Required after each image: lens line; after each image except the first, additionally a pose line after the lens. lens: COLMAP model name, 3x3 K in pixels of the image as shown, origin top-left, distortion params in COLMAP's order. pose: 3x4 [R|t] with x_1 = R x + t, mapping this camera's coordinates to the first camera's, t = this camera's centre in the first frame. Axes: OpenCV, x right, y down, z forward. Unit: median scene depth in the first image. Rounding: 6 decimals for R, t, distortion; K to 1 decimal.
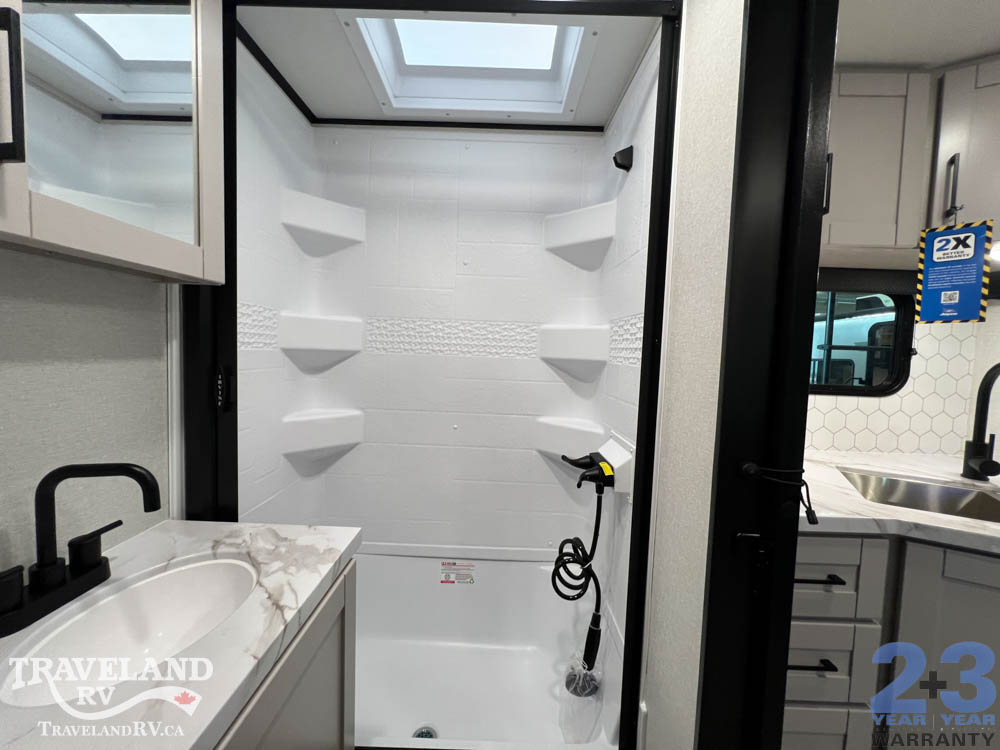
lens RADIAL K [[405.3, 0, 494.1], [0, 405.3, 372.6], [0, 0, 1]] dist [-0.004314, 0.000856]
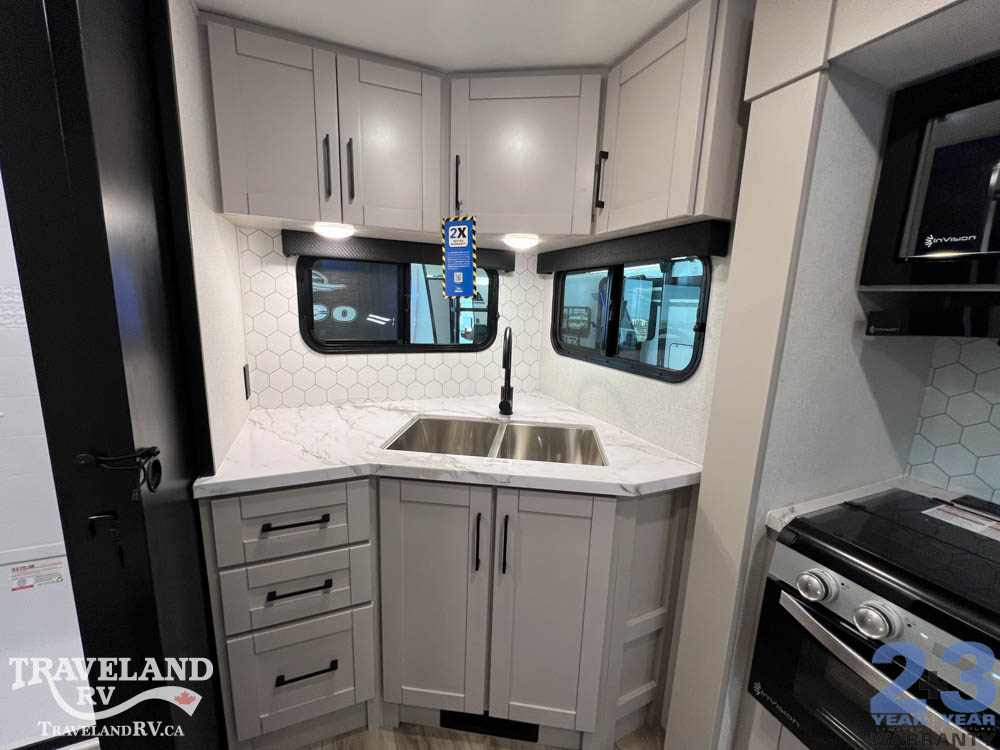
lens RADIAL K [[405.3, 0, 499.0], [0, 405.3, 373.8], [0, 0, 1]] dist [-0.004314, 0.000856]
pose [[0.913244, -0.073442, 0.400738, 0.724330], [0.017561, 0.989800, 0.141379, -0.067329], [-0.407033, -0.122077, 0.905219, -0.218845]]
